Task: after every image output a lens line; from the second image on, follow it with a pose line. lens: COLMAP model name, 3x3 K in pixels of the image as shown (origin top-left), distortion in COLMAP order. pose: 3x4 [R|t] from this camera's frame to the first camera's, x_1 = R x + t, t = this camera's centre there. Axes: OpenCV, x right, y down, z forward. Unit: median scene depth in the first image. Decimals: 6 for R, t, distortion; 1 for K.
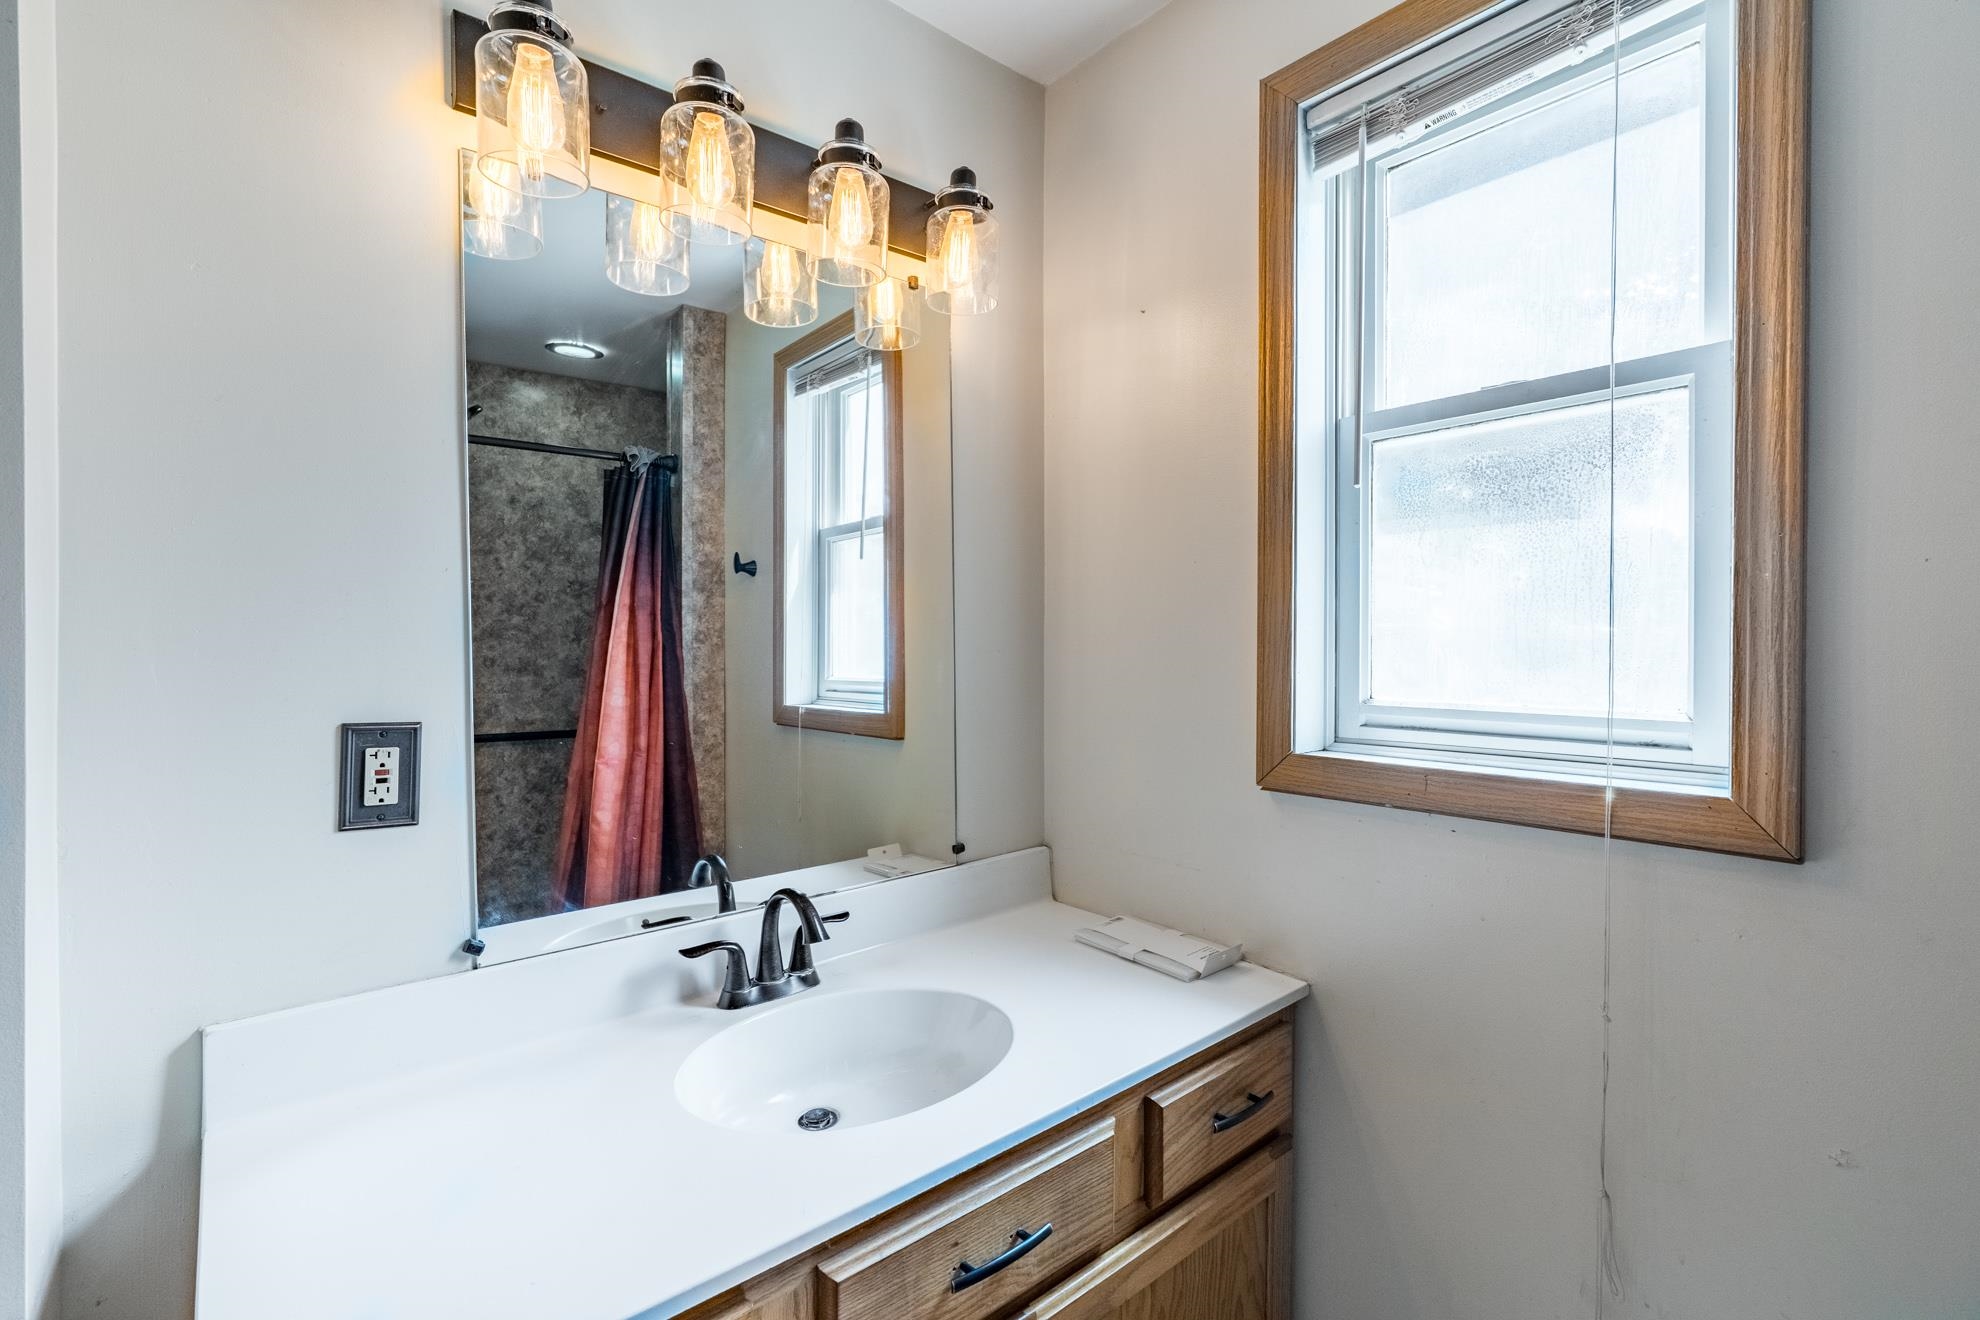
lens RADIAL K [[904.7, 0, 988.9], [0, 904.7, 654.3], [0, 0, 1]] dist [-0.006975, 0.001042]
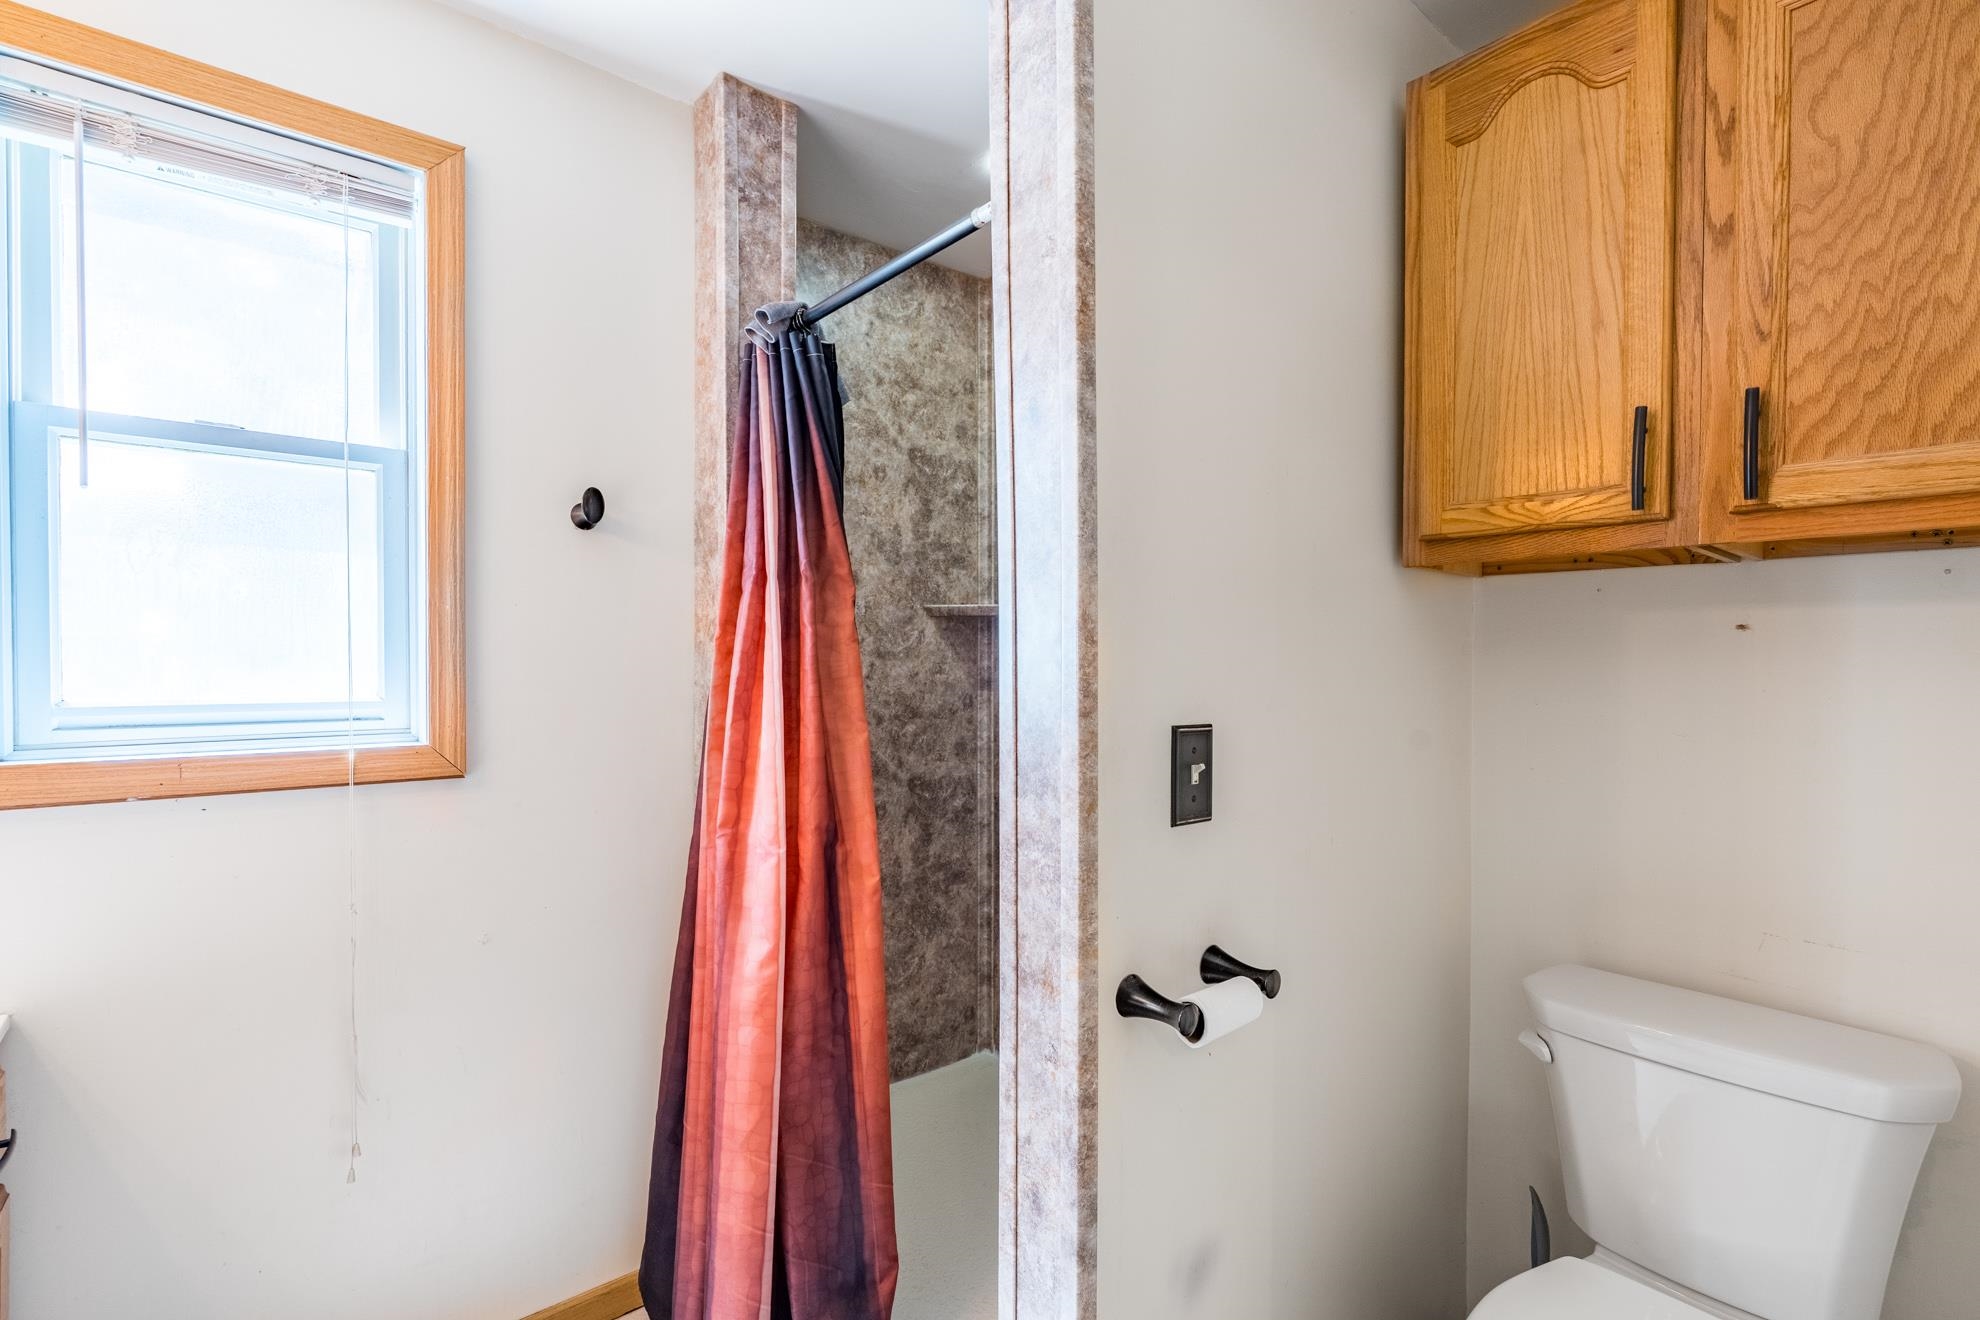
lens RADIAL K [[904.7, 0, 990.7], [0, 904.7, 661.7], [0, 0, 1]] dist [-0.006975, 0.001042]
pose [[0.006953, -0.009640, 0.999929, -0.710378], [-0.000546, 0.999953, 0.009644, -0.004435], [-0.999976, -0.000613, 0.006948, -0.009276]]
